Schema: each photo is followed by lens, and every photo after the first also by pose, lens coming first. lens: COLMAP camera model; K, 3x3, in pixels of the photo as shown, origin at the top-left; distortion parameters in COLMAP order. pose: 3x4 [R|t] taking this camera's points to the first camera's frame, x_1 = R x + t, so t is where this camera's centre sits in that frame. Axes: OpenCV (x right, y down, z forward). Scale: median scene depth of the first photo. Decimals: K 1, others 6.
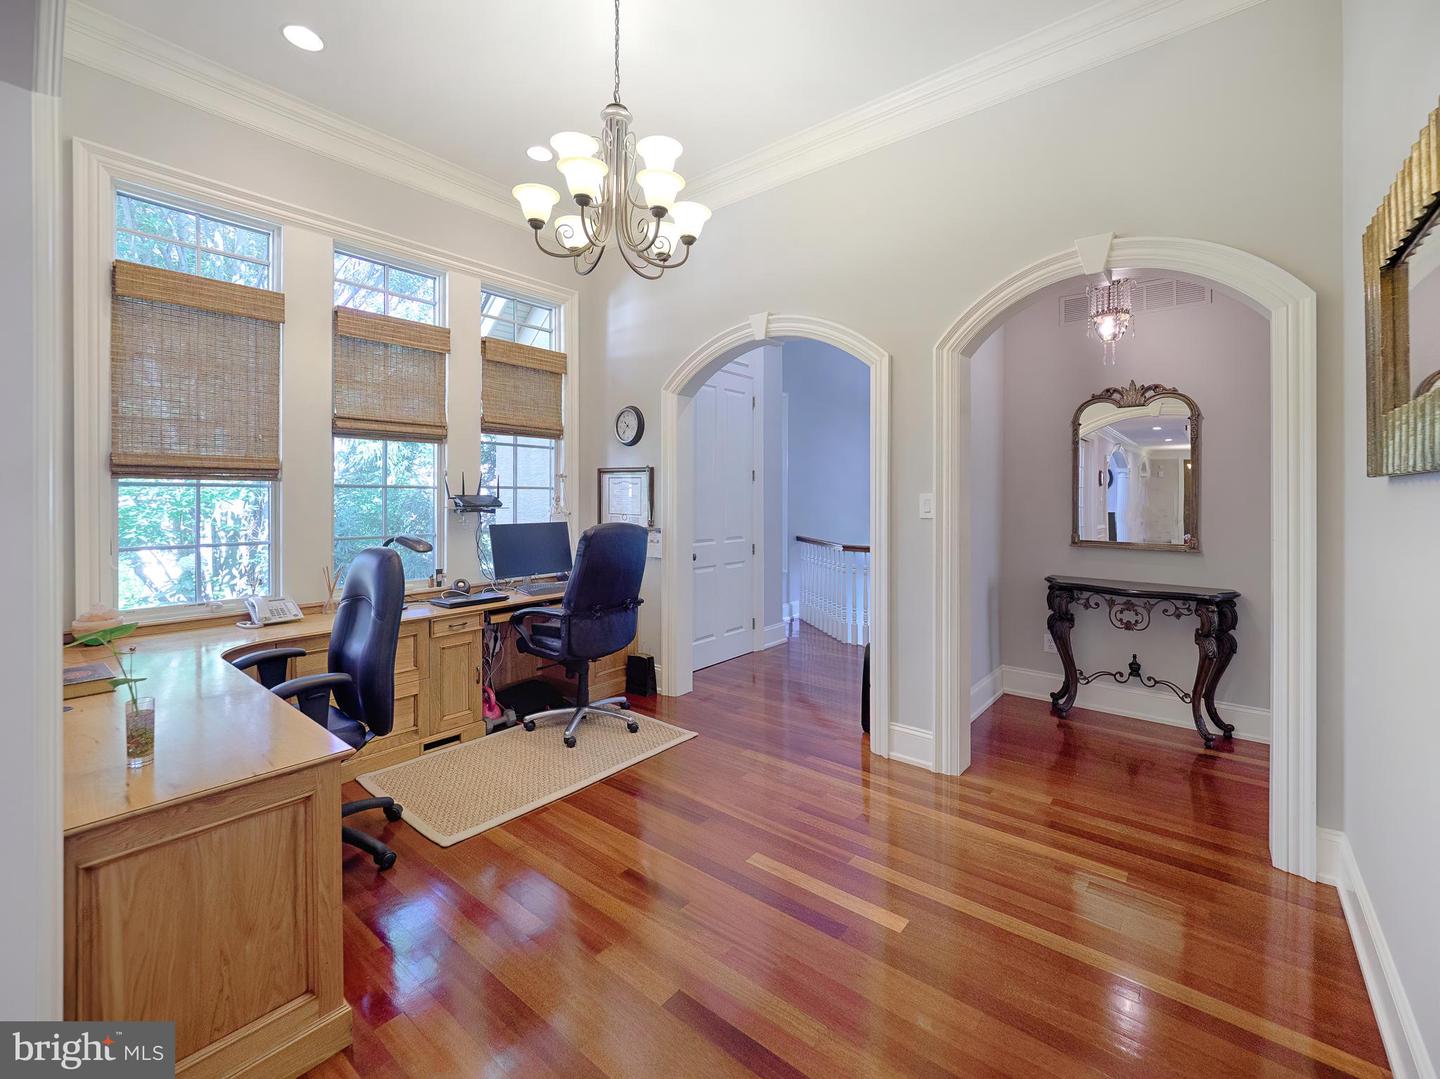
lens RADIAL K [[607.5, 0, 721.8], [0, 607.5, 524.1], [0, 0, 1]] dist [-0.015698, -0.000339]
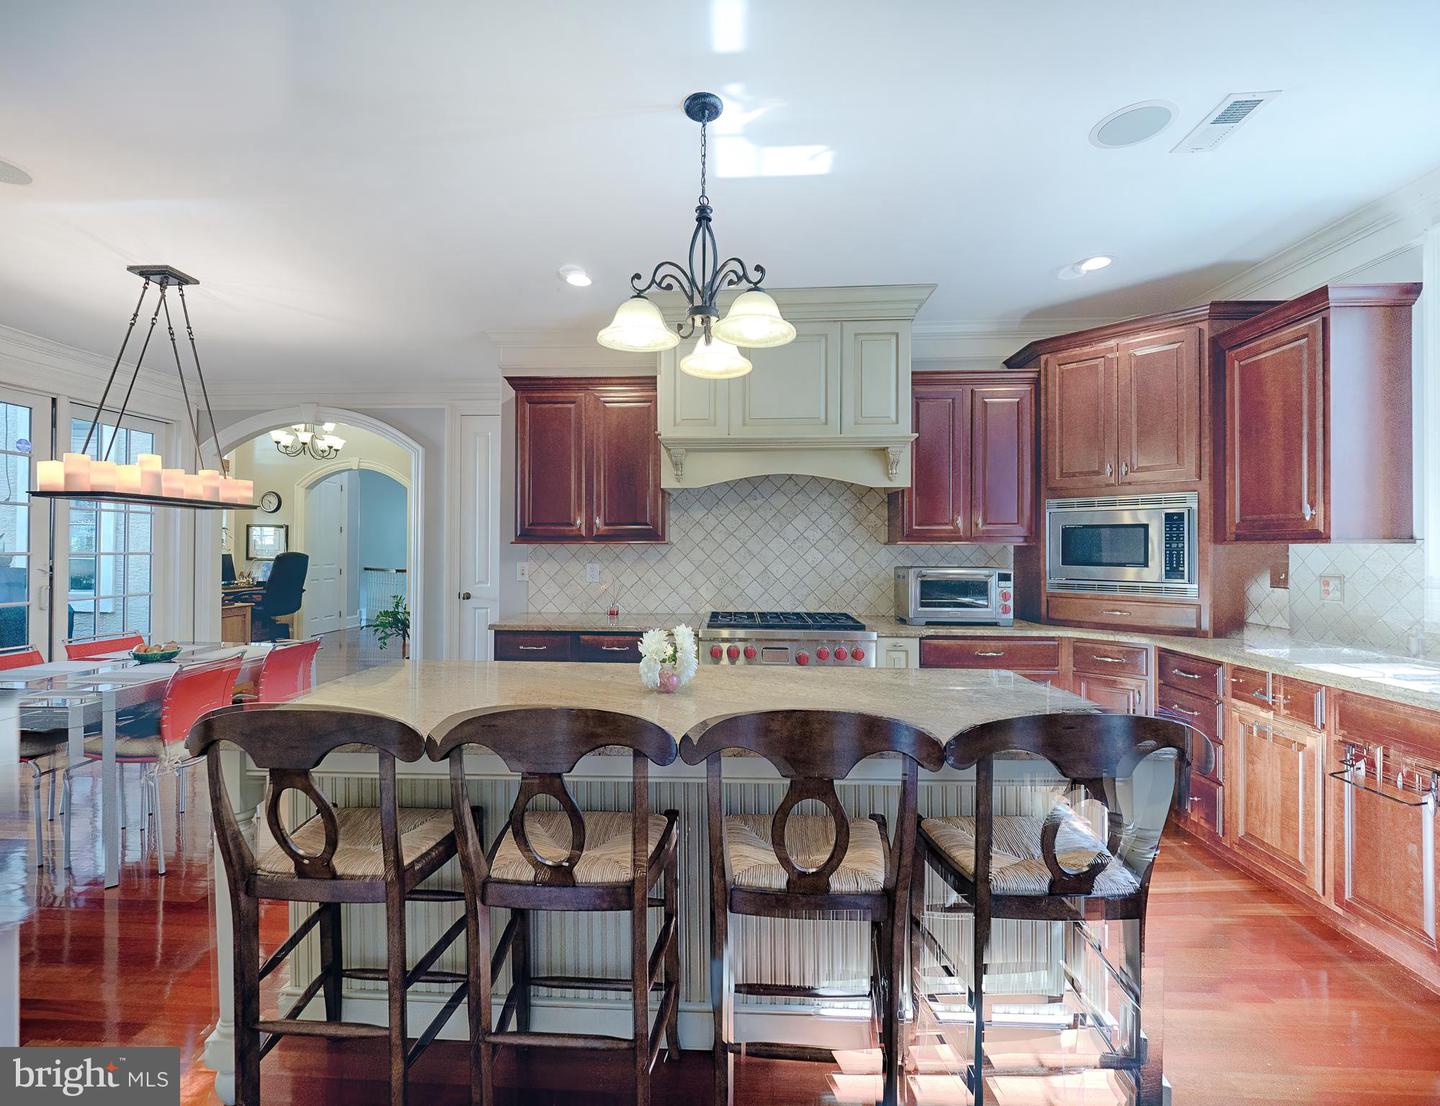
lens RADIAL K [[645.0, 0, 690.7], [0, 645.0, 545.8], [0, 0, 1]] dist [-0.002847, -0.000167]
pose [[0.811472, 0.011374, 0.584281, -0.274289], [0.014411, 0.999117, -0.039463, 0.068923], [-0.584214, 0.040443, 0.810591, -1.396614]]
